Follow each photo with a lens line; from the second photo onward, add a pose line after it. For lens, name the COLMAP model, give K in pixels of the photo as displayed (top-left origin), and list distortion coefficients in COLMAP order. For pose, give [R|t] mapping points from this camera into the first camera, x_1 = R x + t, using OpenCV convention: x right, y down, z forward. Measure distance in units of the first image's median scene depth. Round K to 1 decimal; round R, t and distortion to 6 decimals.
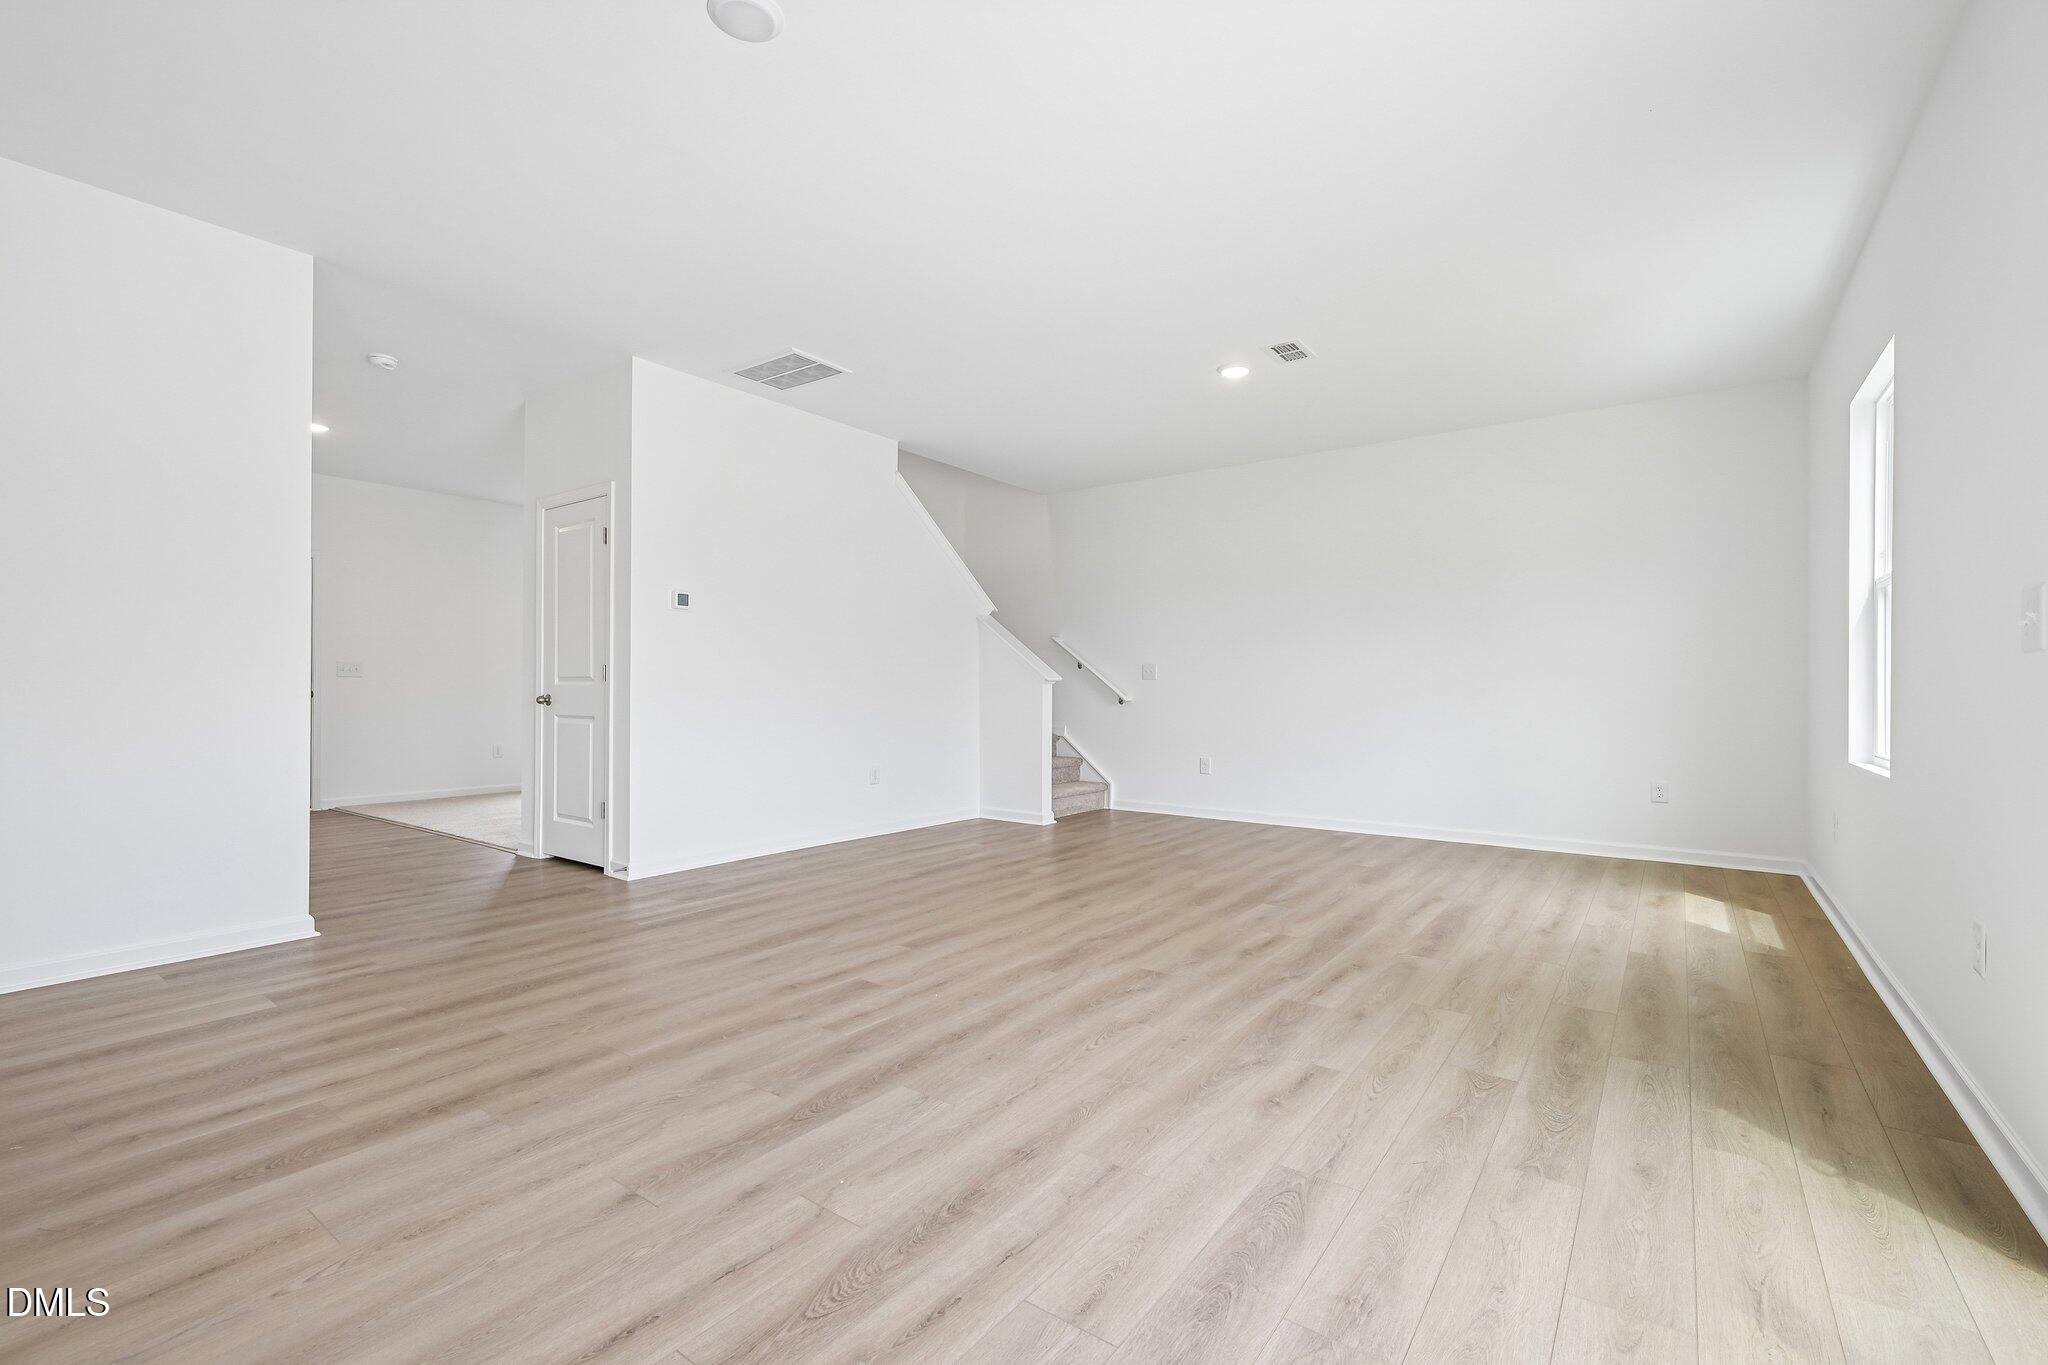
lens RADIAL K [[893.2, 0, 1024.0], [0, 893.2, 682.5], [0, 0, 1]] dist [-0.001472, -0.000149]
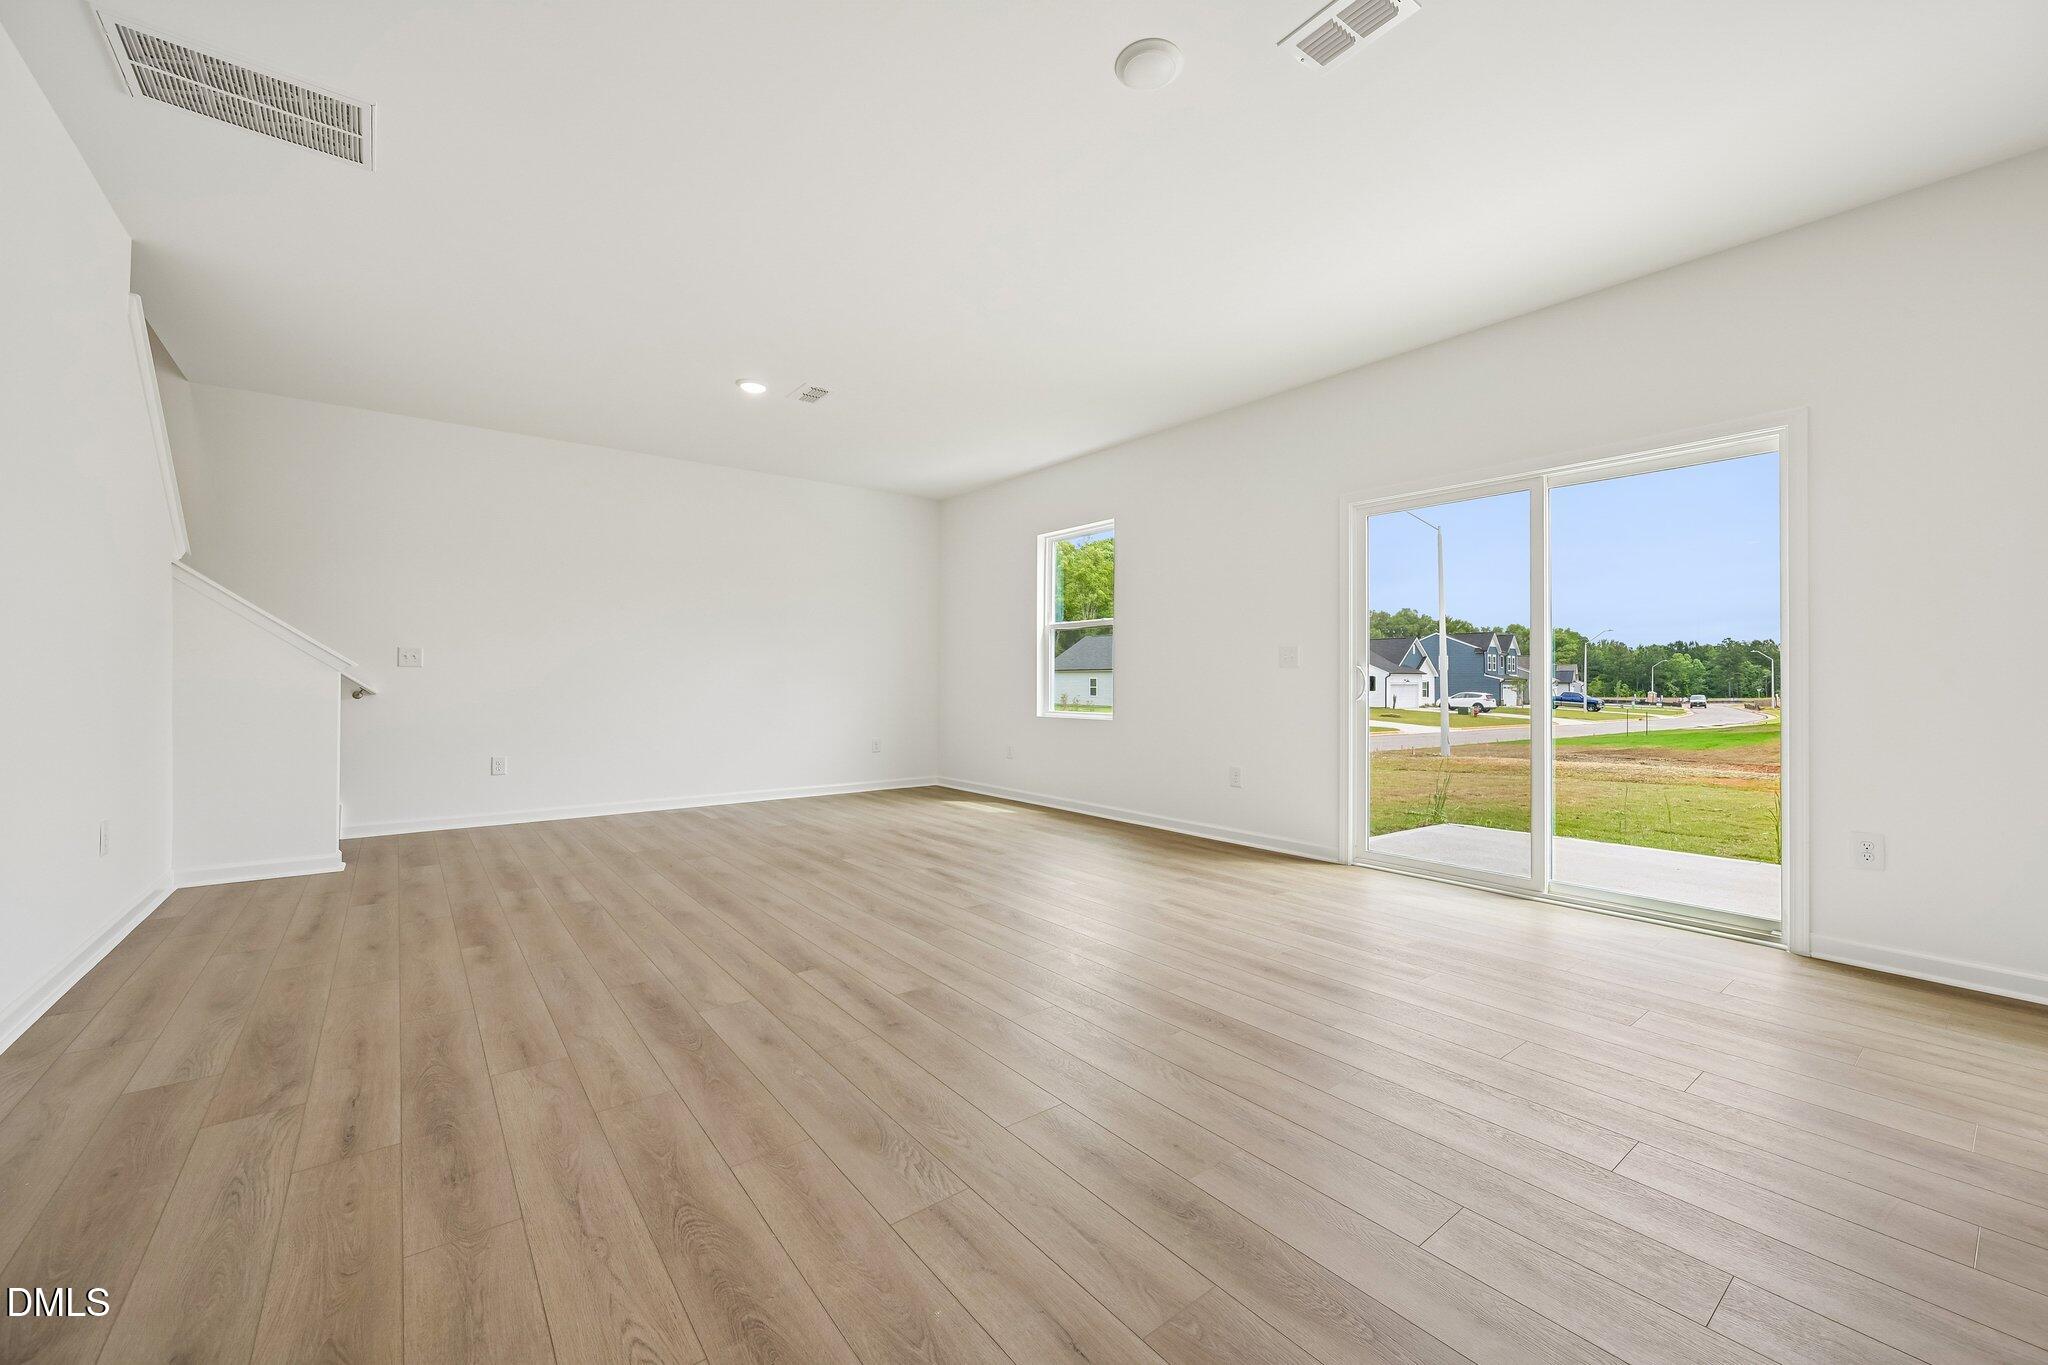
lens RADIAL K [[804.0, 0, 1024.0], [0, 804.0, 682.5], [0, 0, 1]] dist [-0.000263, -0.000015]
pose [[0.269677, -0.004702, 0.962939, -0.938940], [-0.009076, 0.999931, 0.007425, 0.000571], [-0.962908, -0.010741, 0.269616, 0.643401]]
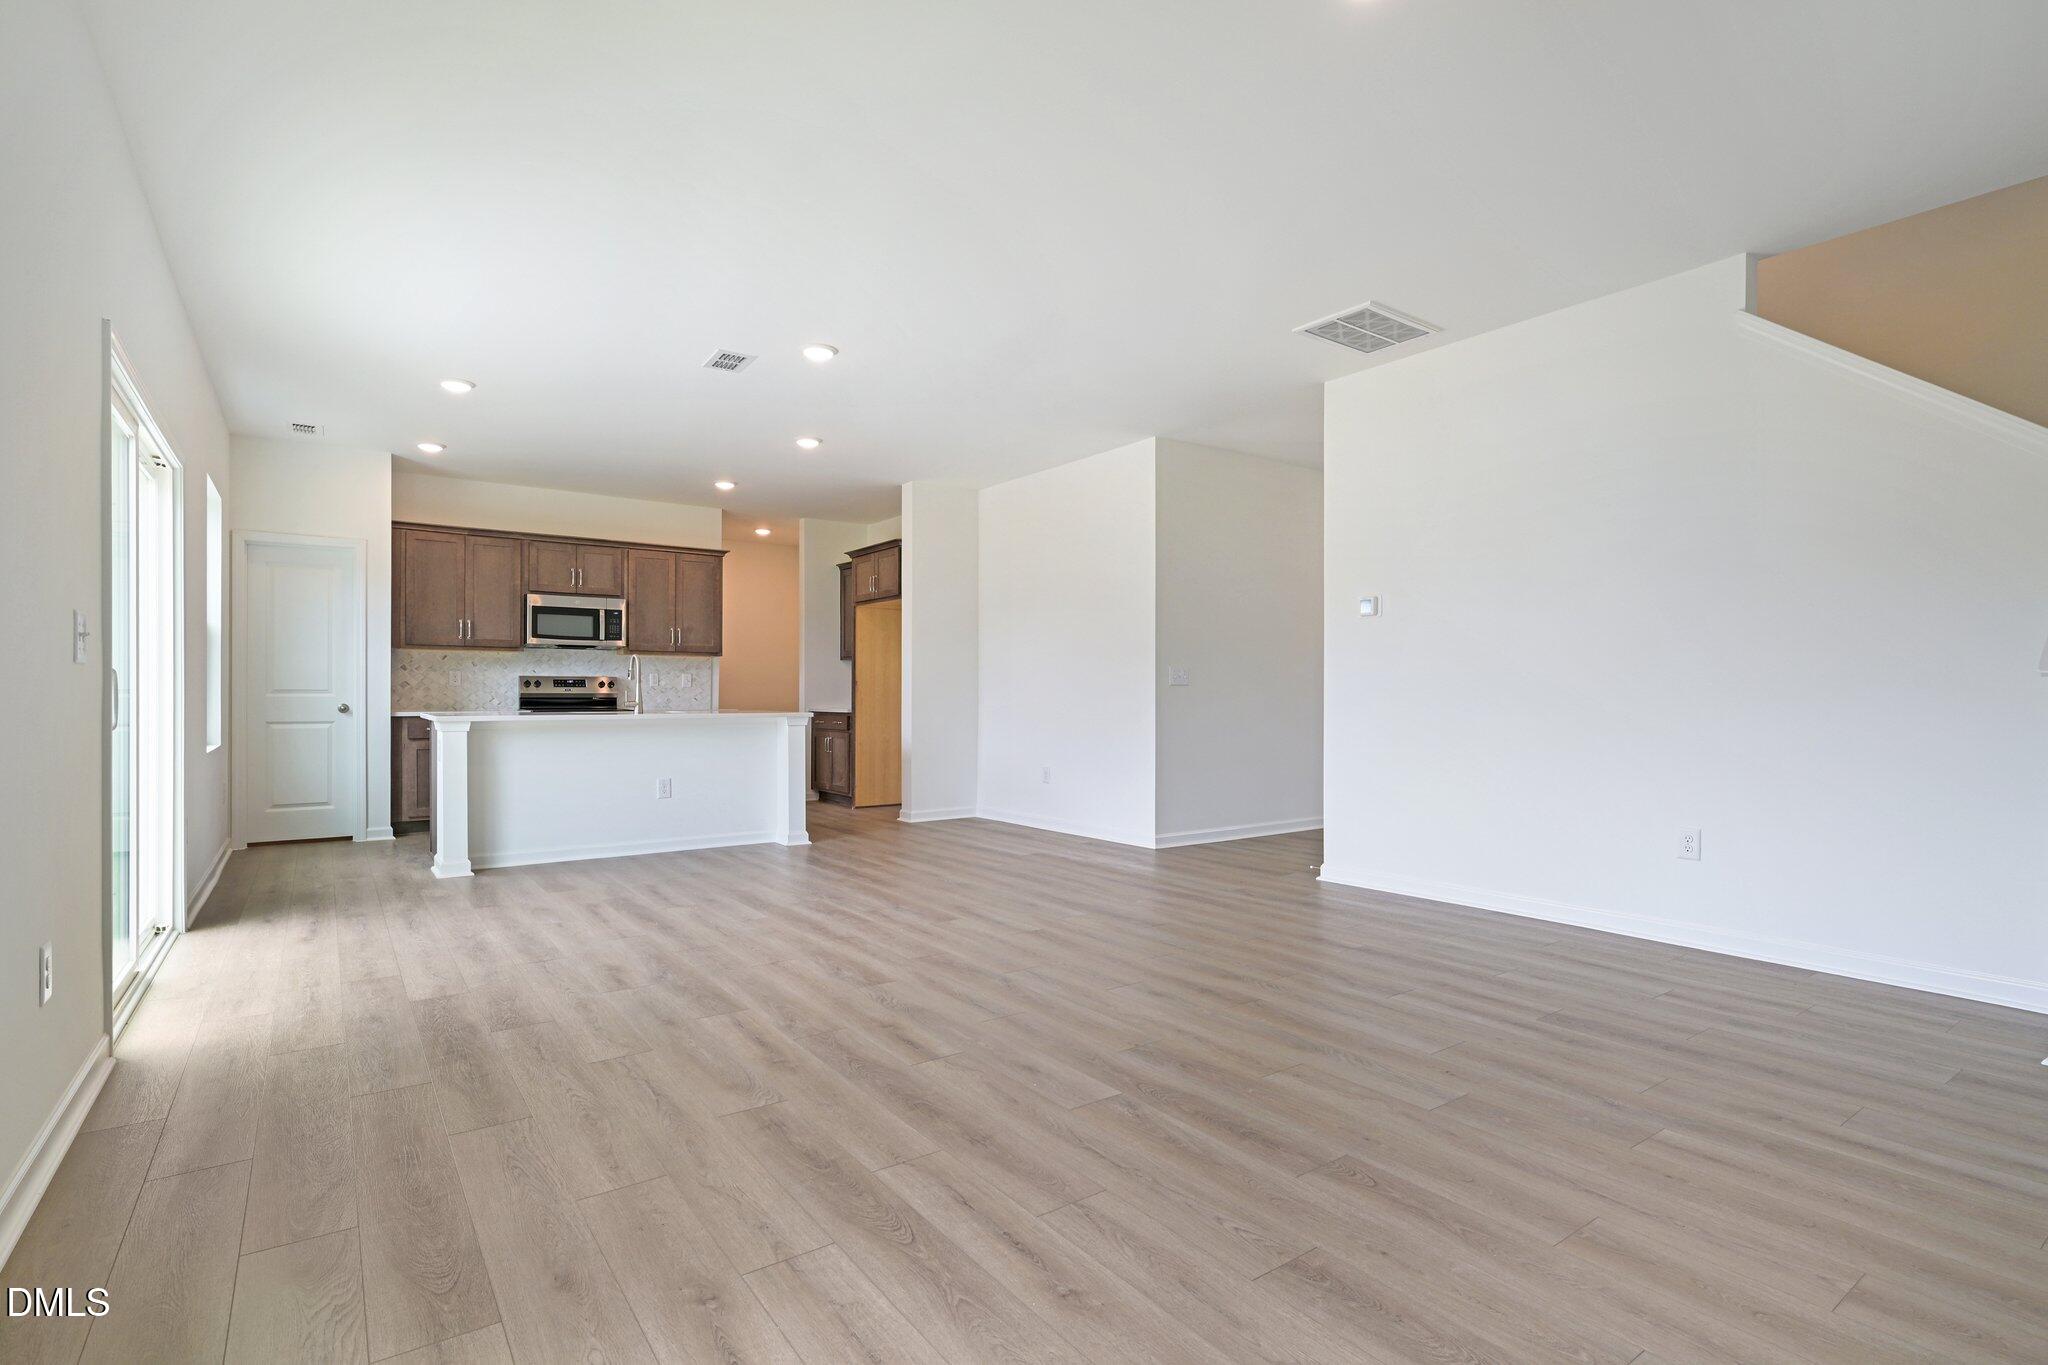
lens RADIAL K [[980.9, 0, 1024.0], [0, 980.9, 682.5], [0, 0, 1]] dist [0.002256, 0.000371]
pose [[-0.308473, -0.016424, -0.951091, 1.152658], [0.005318, 0.999806, -0.018990, 0.011981], [0.951218, -0.010916, -0.308325, 1.517558]]
